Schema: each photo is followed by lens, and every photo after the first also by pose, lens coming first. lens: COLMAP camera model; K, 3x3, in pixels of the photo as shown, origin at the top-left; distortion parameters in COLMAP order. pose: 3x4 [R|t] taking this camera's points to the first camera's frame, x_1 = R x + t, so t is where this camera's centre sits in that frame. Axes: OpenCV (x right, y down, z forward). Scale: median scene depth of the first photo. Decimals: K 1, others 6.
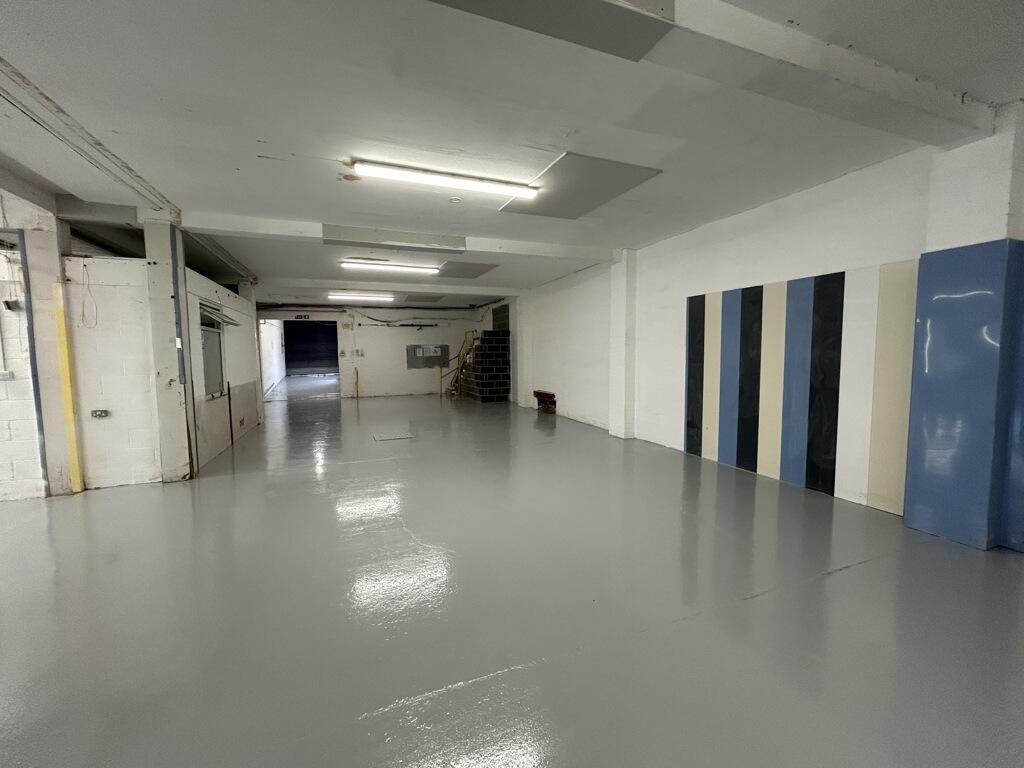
lens RADIAL K [[413.4, 0, 511.2], [0, 413.4, 383.8], [0, 0, 1]] dist [-0.000251, 0.000171]
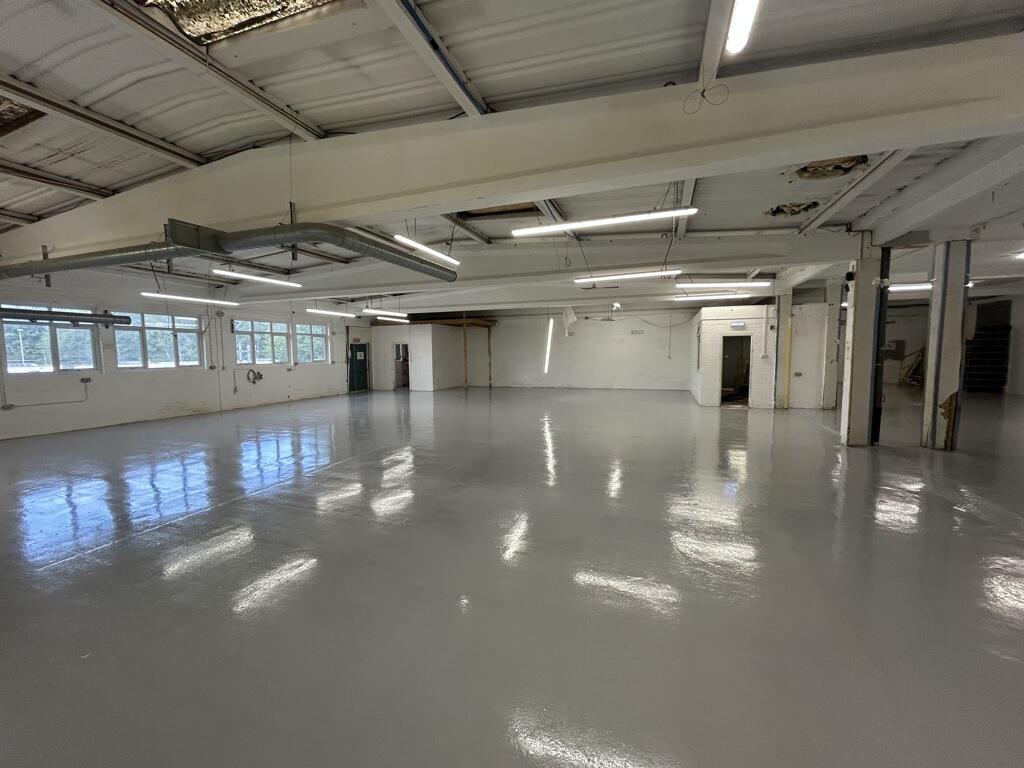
lens RADIAL K [[413.4, 0, 512.4], [0, 413.4, 382.9], [0, 0, 1]] dist [-0.000251, 0.000171]
pose [[0.750897, 0.057243, -0.657934, -0.679836], [-0.049440, 0.998313, 0.030432, 0.125552], [0.658567, 0.009677, 0.752460, -1.678800]]
